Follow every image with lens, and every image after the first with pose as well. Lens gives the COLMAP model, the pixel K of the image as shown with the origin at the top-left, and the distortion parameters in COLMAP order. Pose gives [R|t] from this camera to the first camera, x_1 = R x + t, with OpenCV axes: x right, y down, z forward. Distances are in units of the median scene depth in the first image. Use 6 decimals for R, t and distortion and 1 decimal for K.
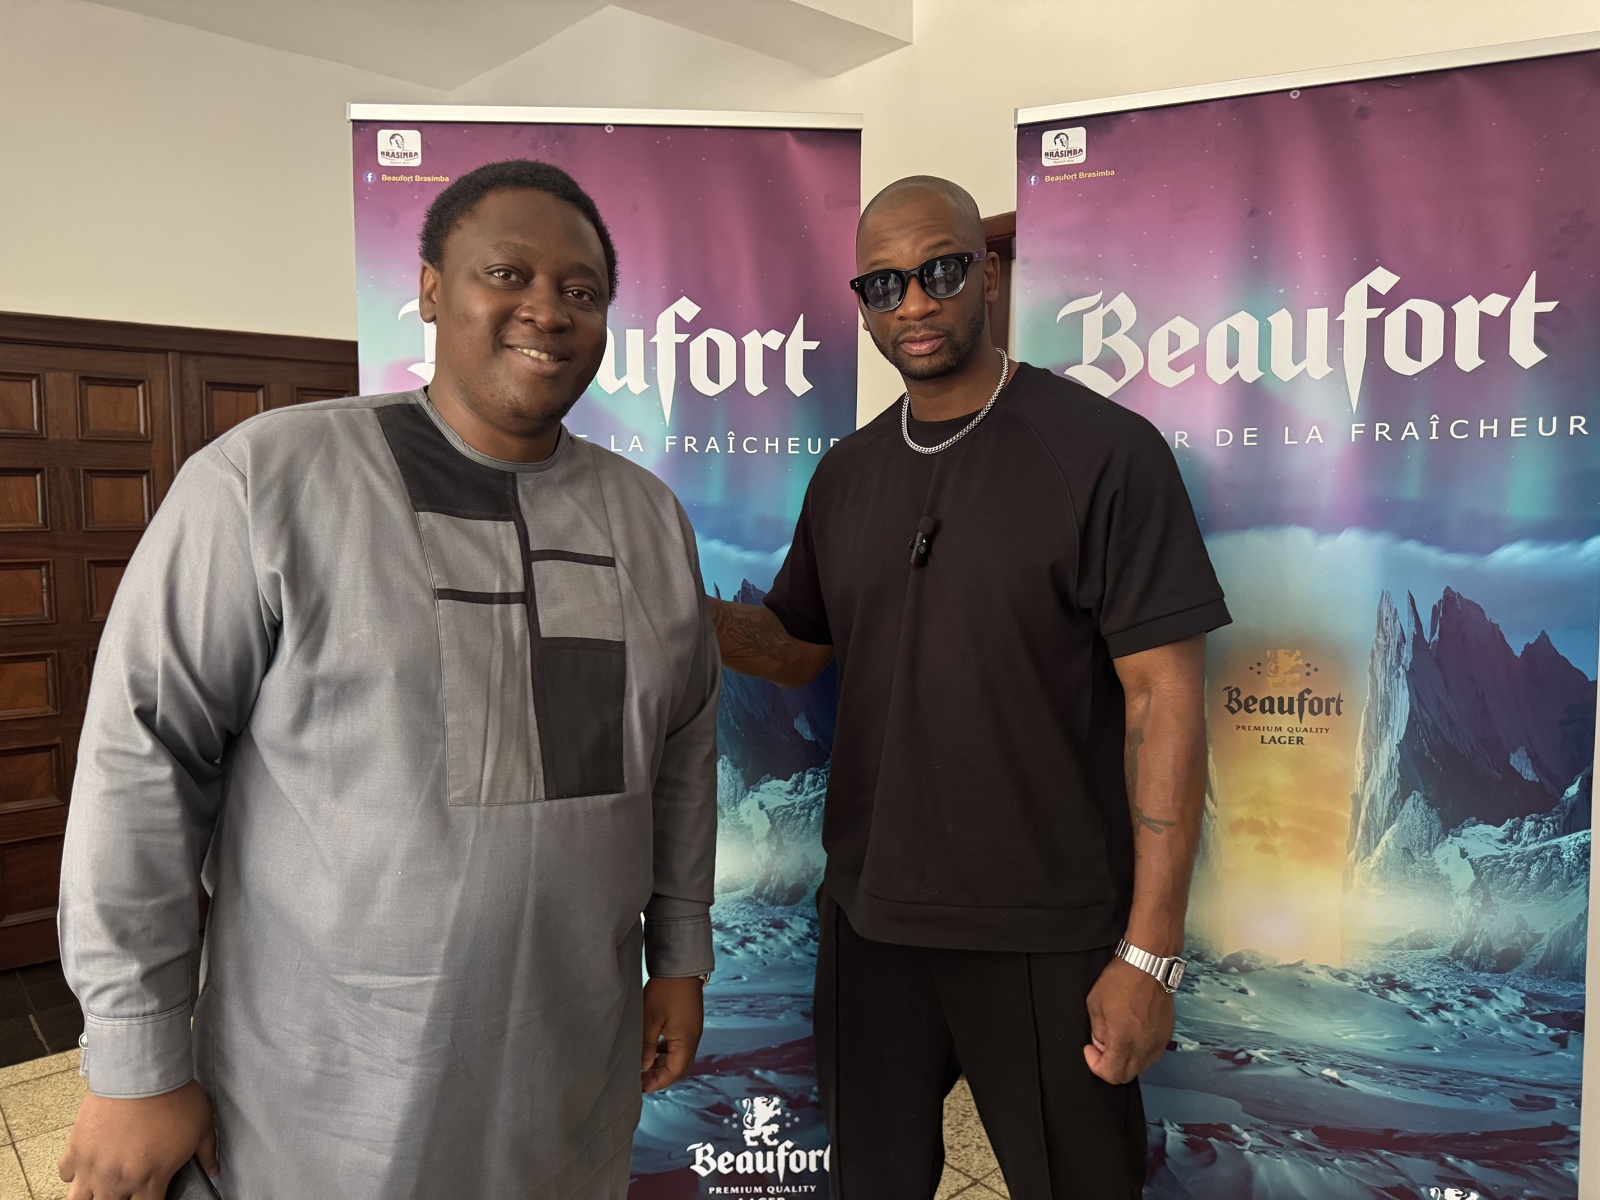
lens RADIAL K [[1121.5, 0, 809.4], [0, 1121.5, 617.4], [0, 0, 1]] dist [-0.004103, -0.001592]
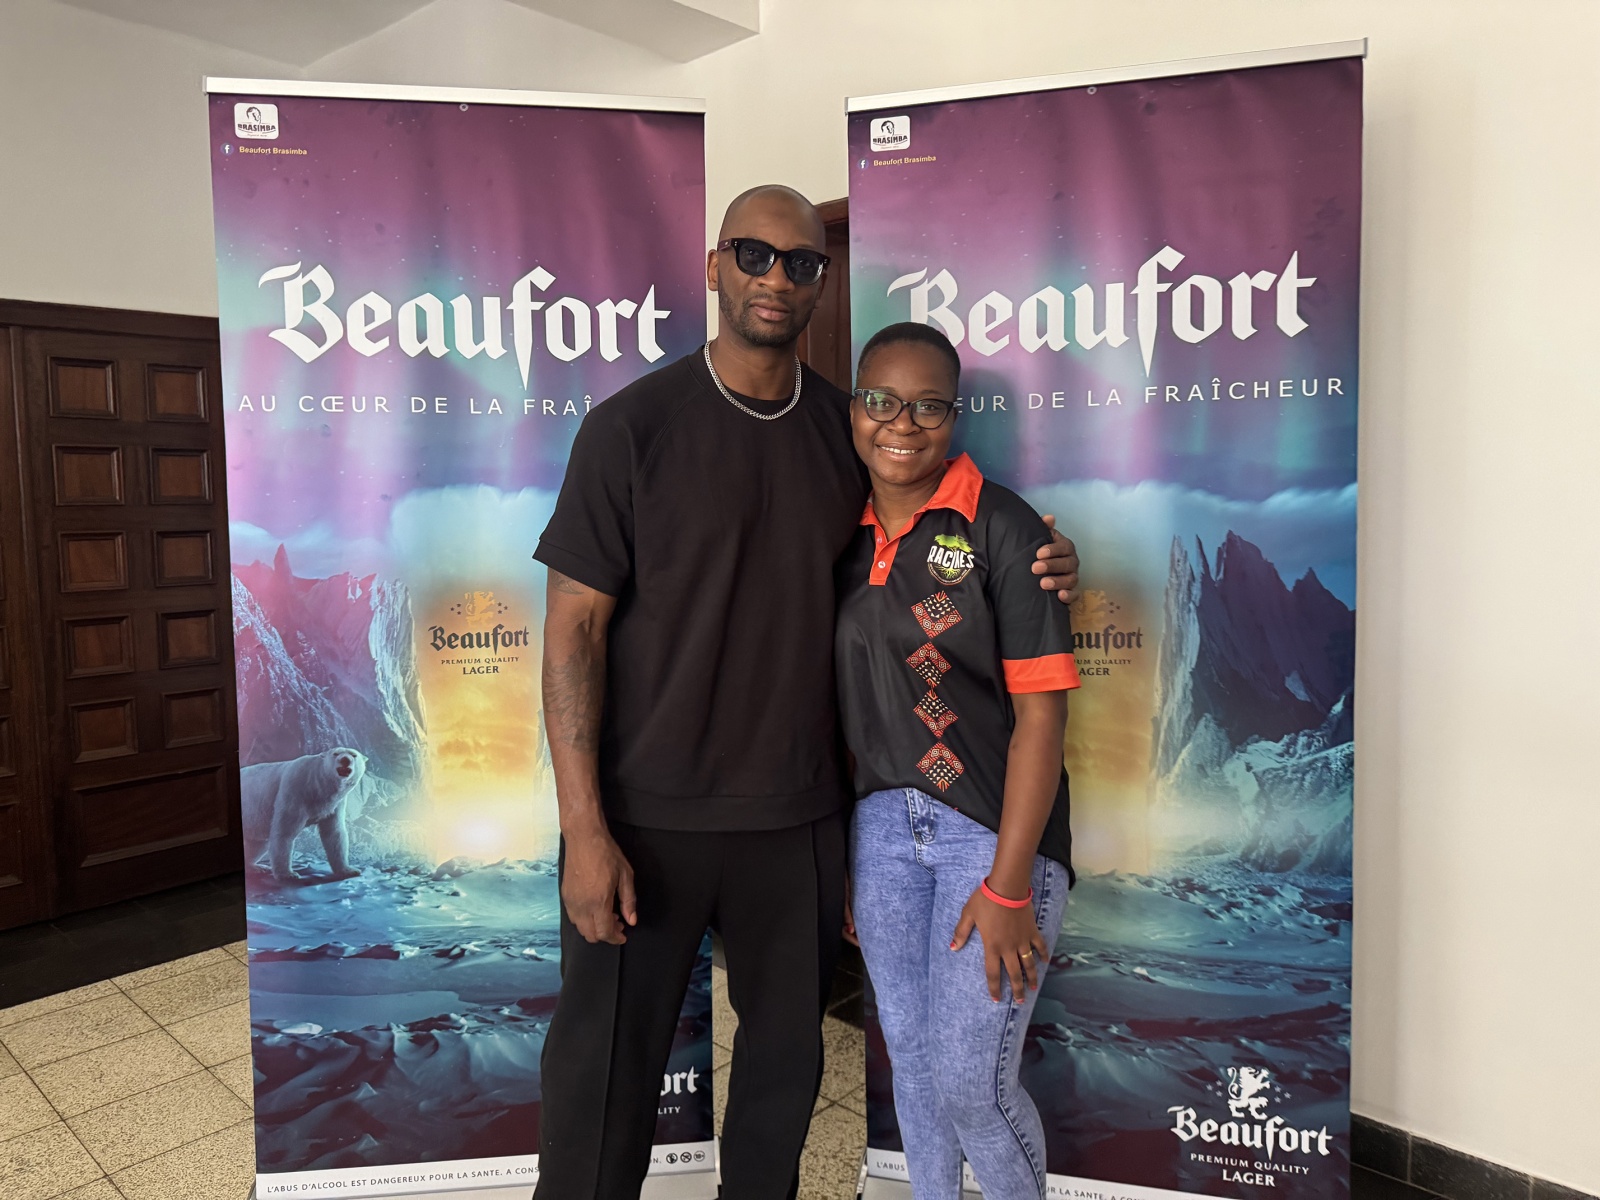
lens RADIAL K [[1123.5, 0, 791.3], [0, 1123.5, 604.9], [0, 0, 1]] dist [0.024186, -0.034103]
pose [[0.995652, -0.016678, 0.091649, 0.023952], [0.016798, 0.999859, -0.000539, 0.039367], [-0.091627, 0.002076, 0.995791, -0.087342]]
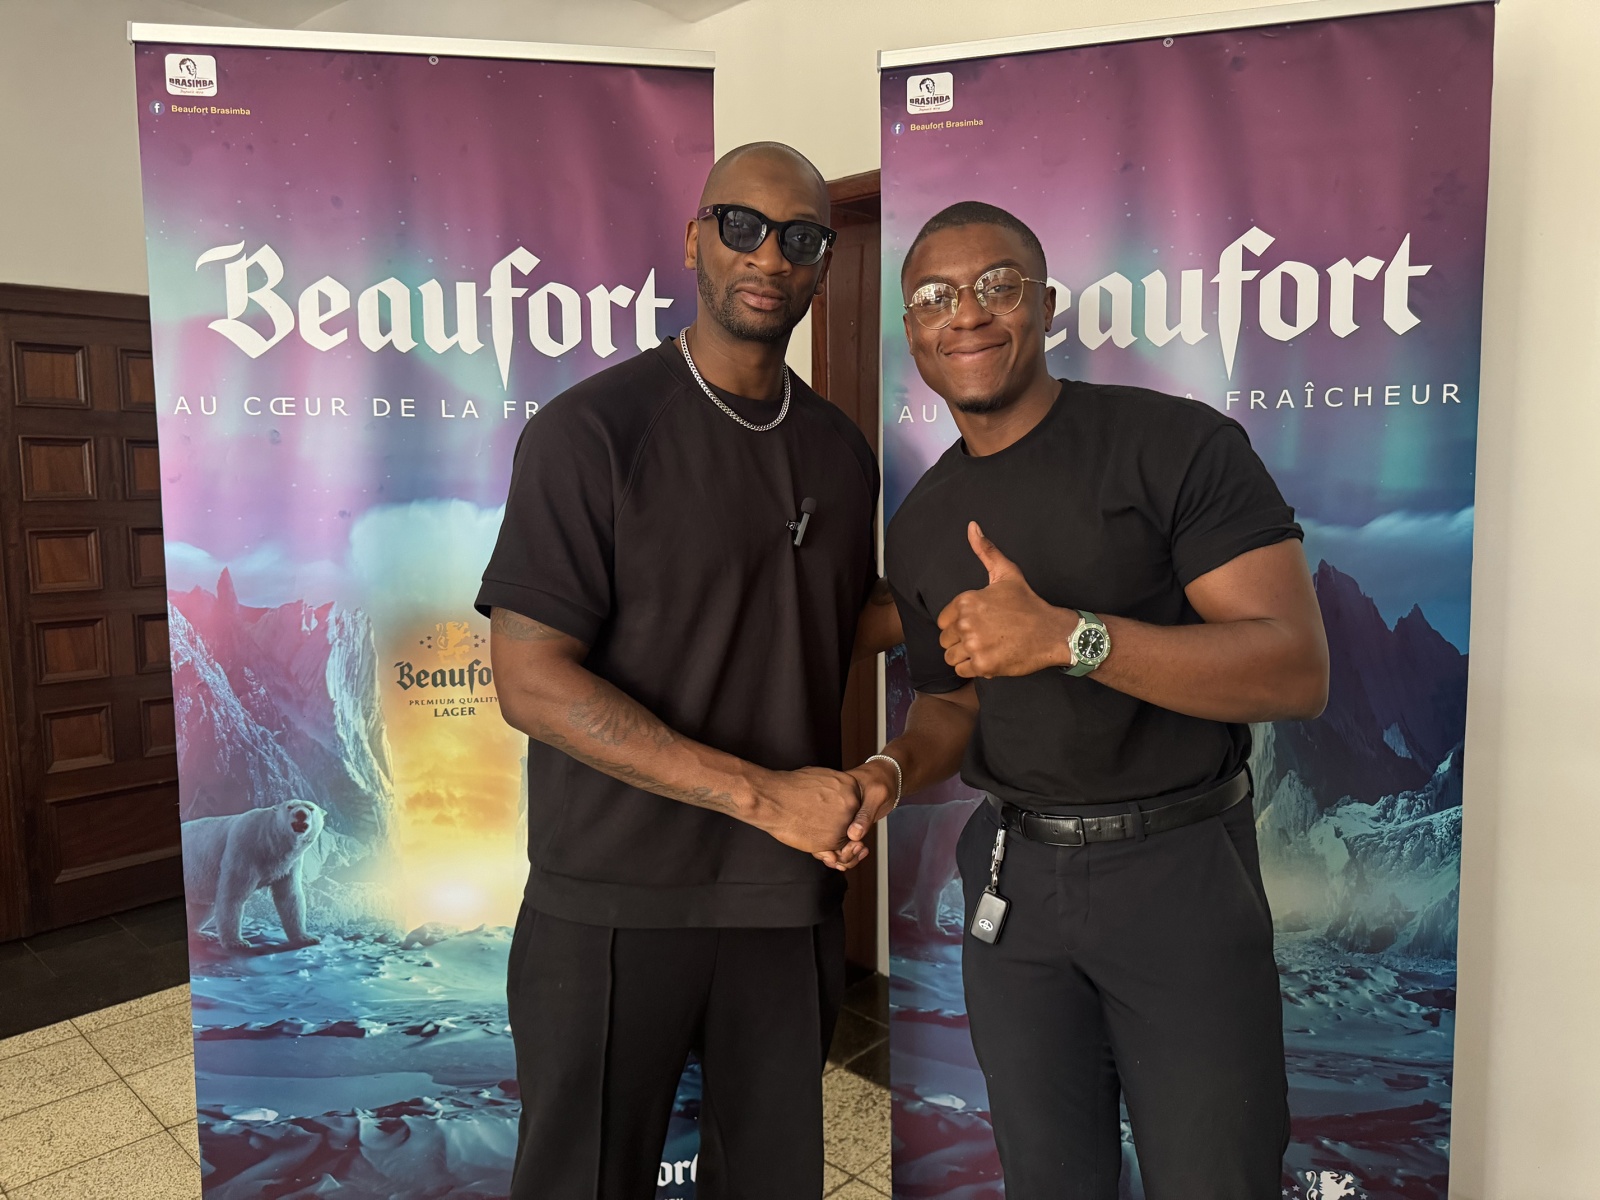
lens RADIAL K [[1113.7, 0, 798.3], [0, 1113.7, 609.3], [0, 0, 1]] dist [-0.001772, -0.002414]
pose [[0.995873, -0.013549, 0.089744, 0.029423], [0.011605, 0.999687, 0.022145, -0.011083], [-0.090016, -0.021012, 0.995719, 0.076972]]
